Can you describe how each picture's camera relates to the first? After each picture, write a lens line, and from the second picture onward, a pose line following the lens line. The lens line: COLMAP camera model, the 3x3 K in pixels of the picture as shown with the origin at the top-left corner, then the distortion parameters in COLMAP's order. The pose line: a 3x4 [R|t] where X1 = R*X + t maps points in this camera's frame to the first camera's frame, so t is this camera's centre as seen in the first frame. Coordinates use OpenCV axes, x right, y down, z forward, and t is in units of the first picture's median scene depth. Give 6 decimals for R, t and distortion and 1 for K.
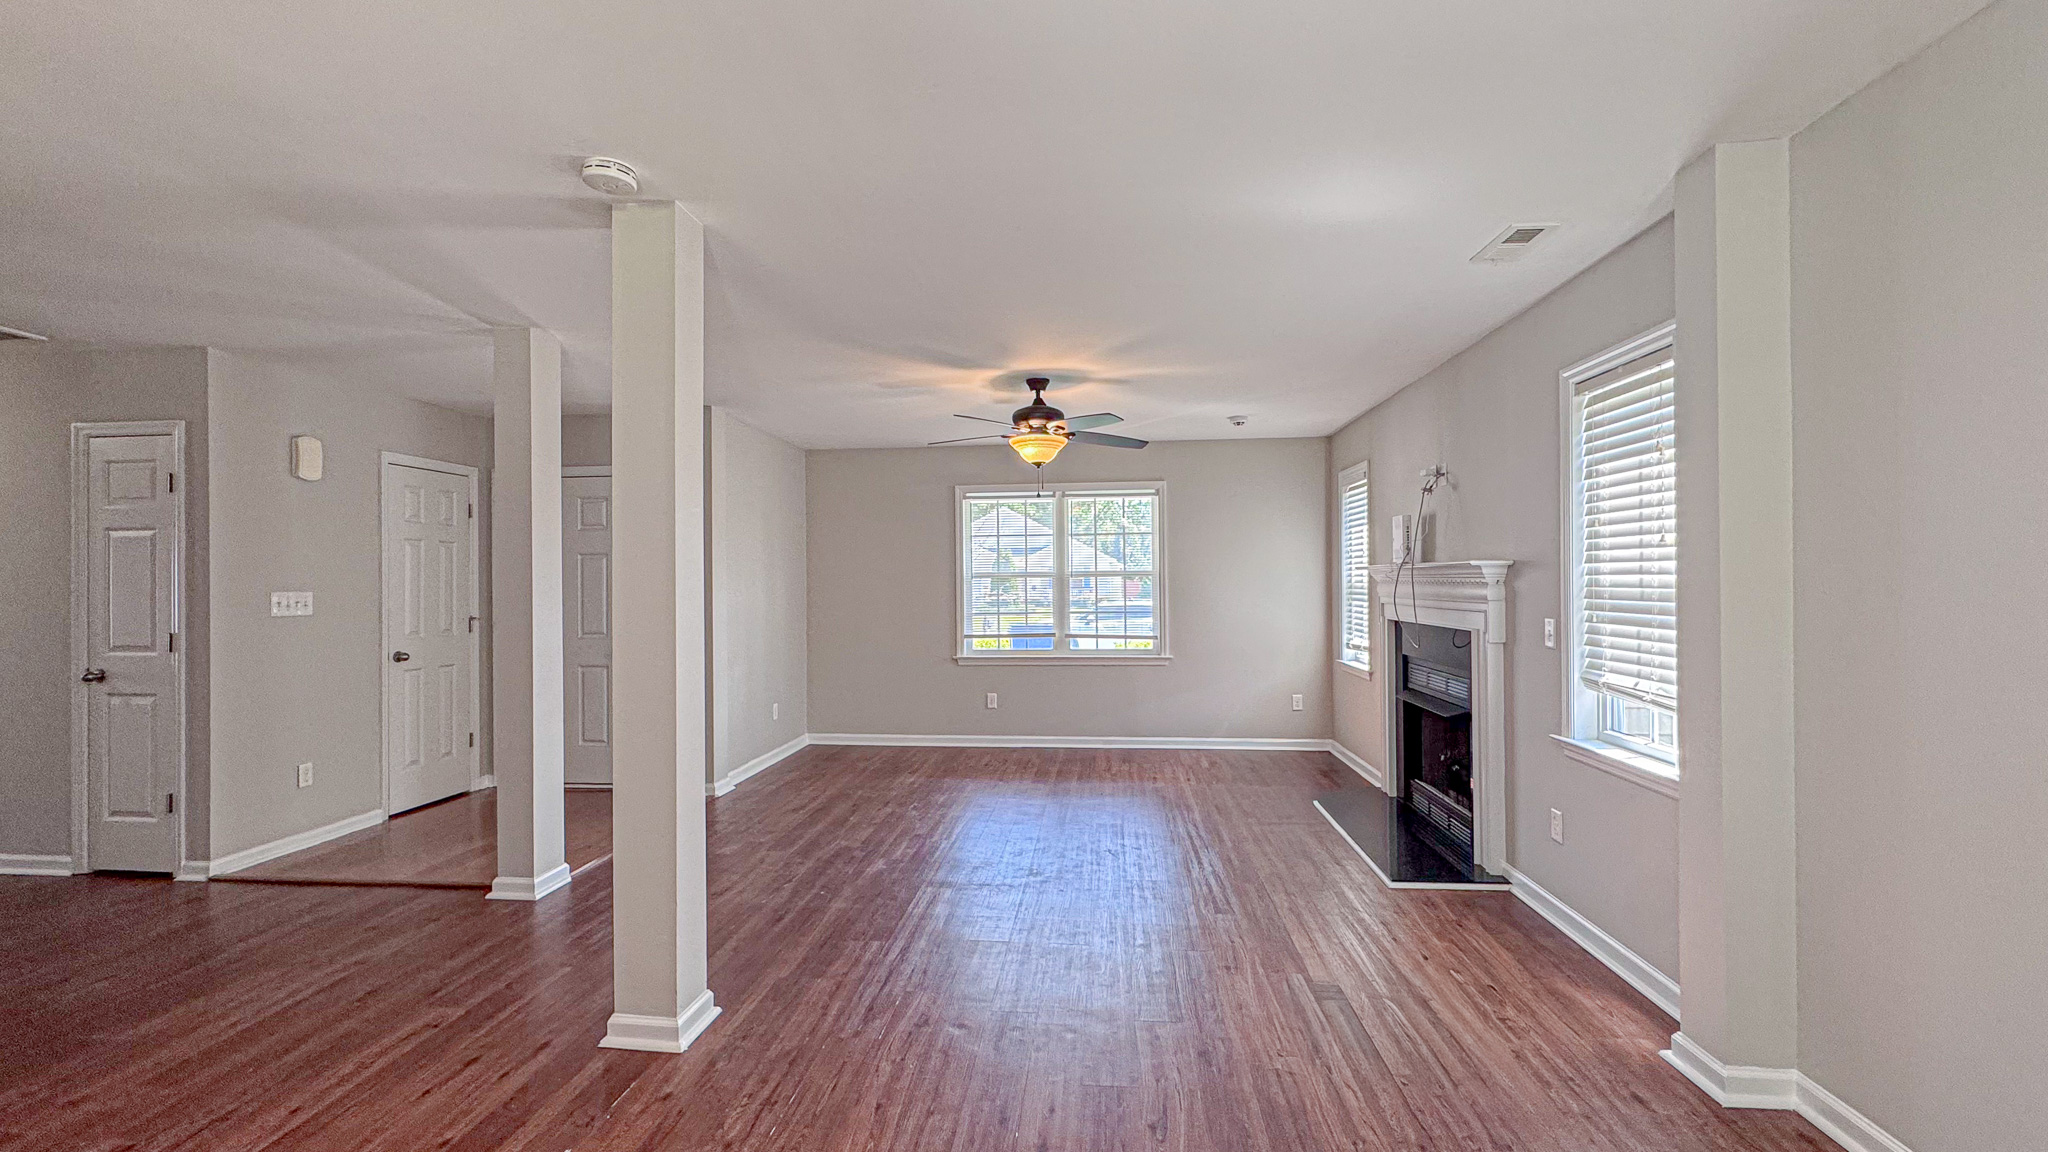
lens RADIAL K [[818.9, 0, 1030.7], [0, 818.9, 574.2], [0, 0, 1]] dist [-0.001485, -0.000131]
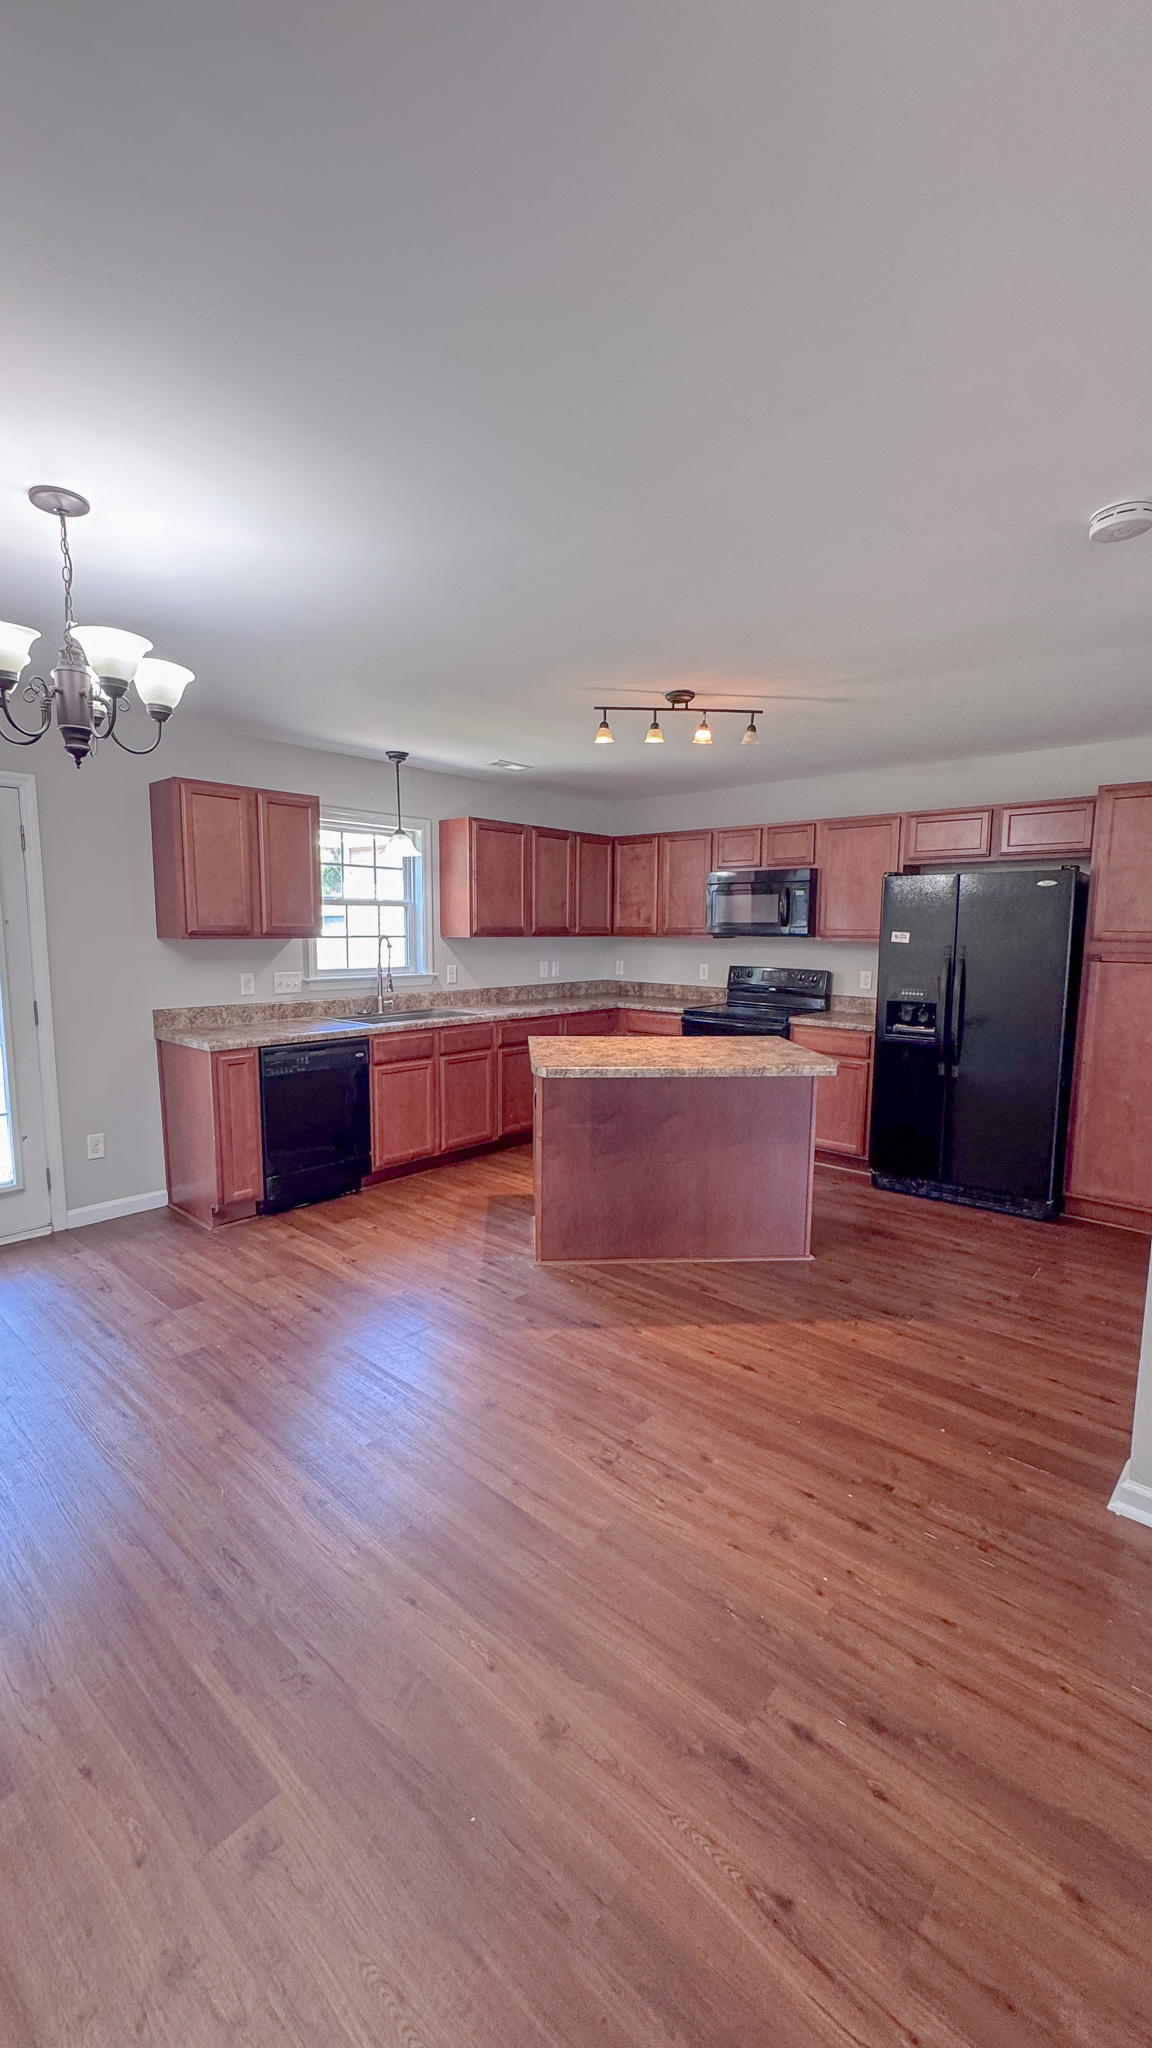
lens RADIAL K [[818.9, 0, 579.7], [0, 818.9, 1023.4], [0, 0, 1]] dist [-0.001485, -0.000131]
pose [[-0.583705, 0.097841, -0.806050, 0.506398], [0.000344, 0.992743, 0.120253, -0.038373], [0.811966, 0.069915, -0.579502, 0.903262]]
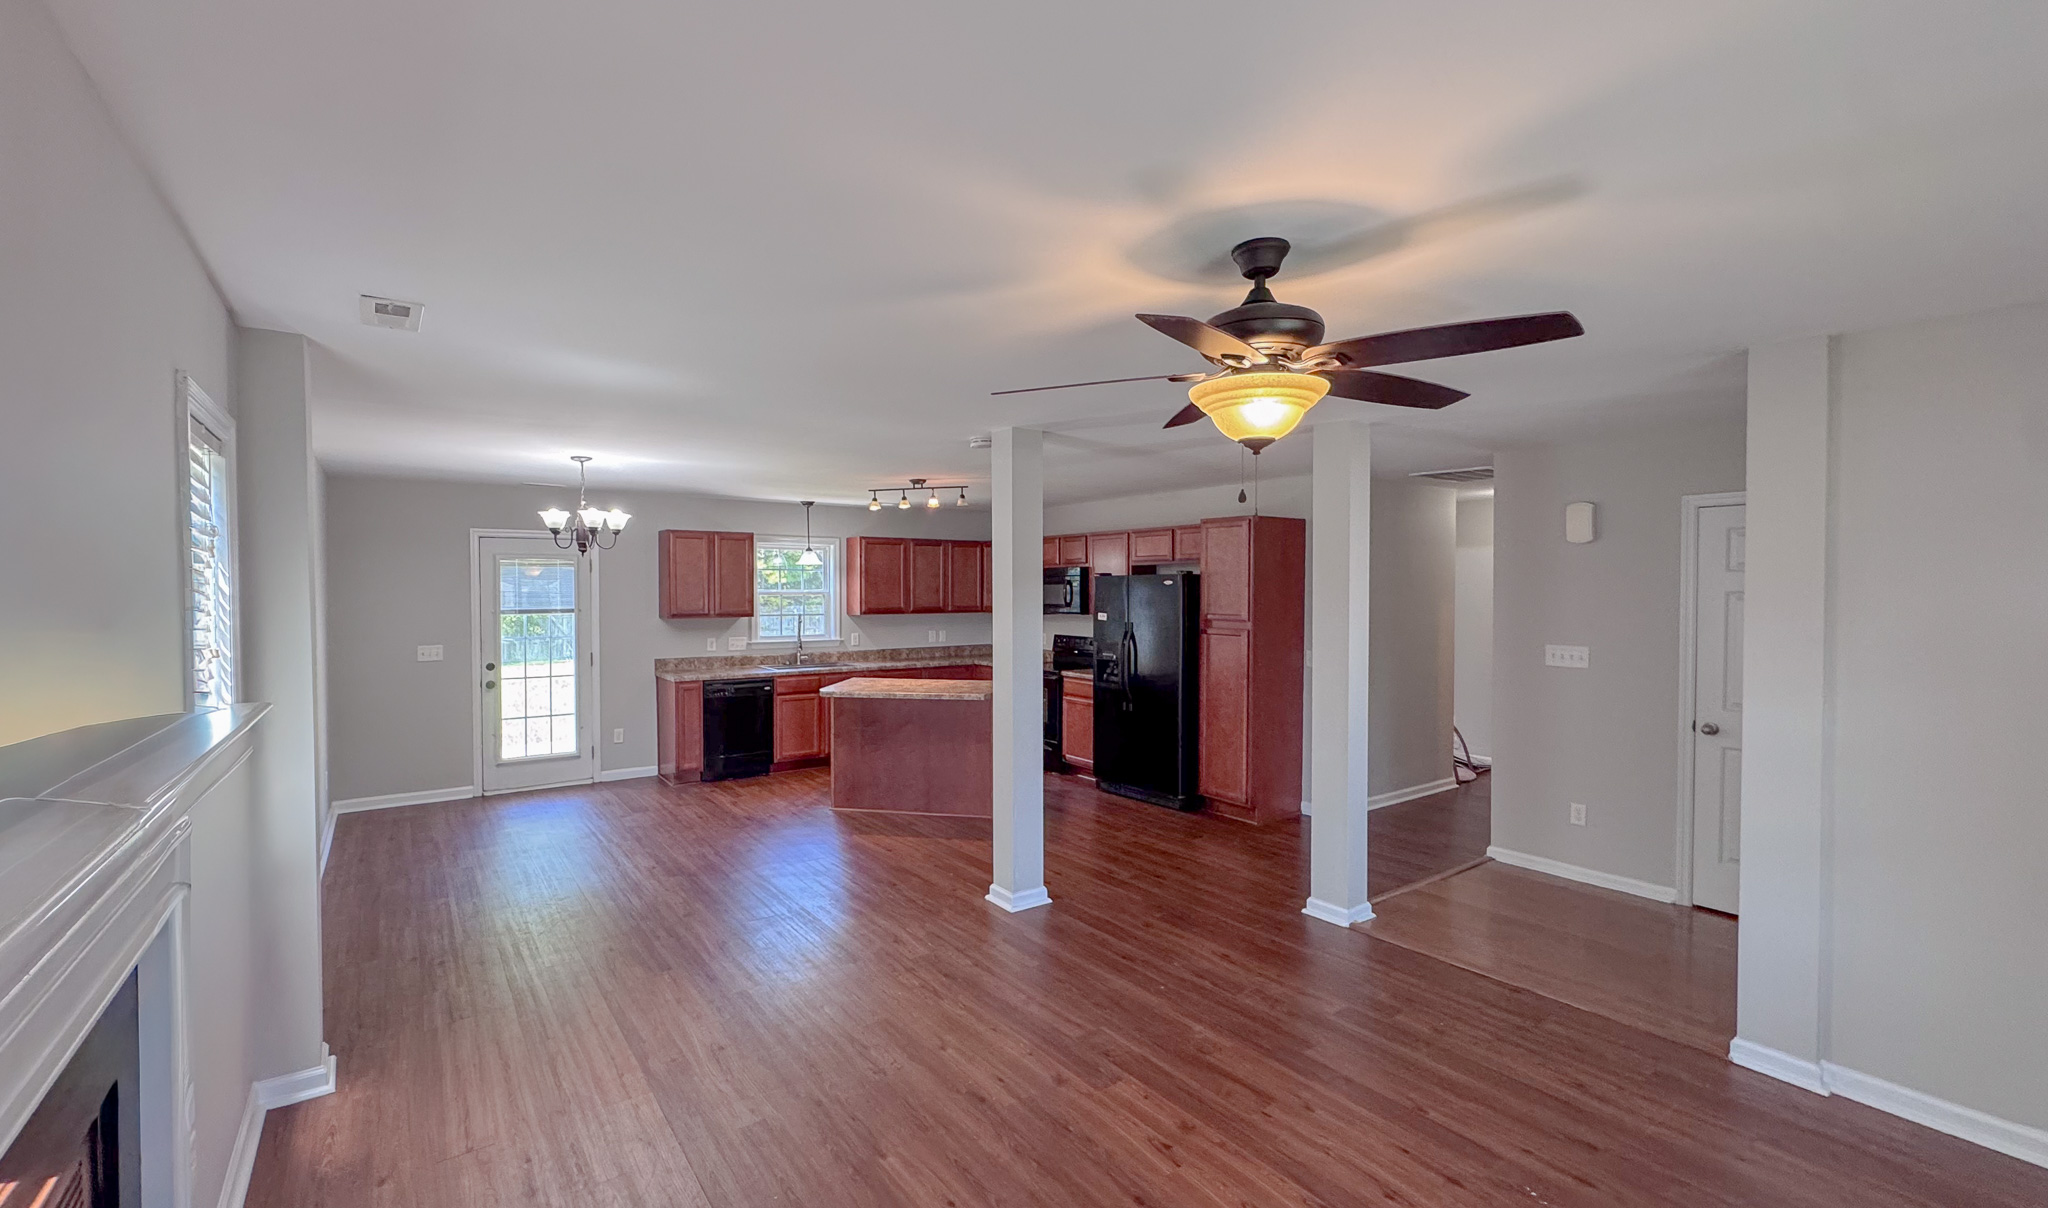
lens RADIAL K [[854.5, 0, 974.3], [0, 854.5, 601.1], [0, 0, 1]] dist [-0.004491, -0.000005]
pose [[-0.764054, 0.016511, -0.644941, 0.730899], [0.008806, 0.999846, 0.015163, -0.101068], [0.645092, 0.005906, -0.764082, 2.174007]]
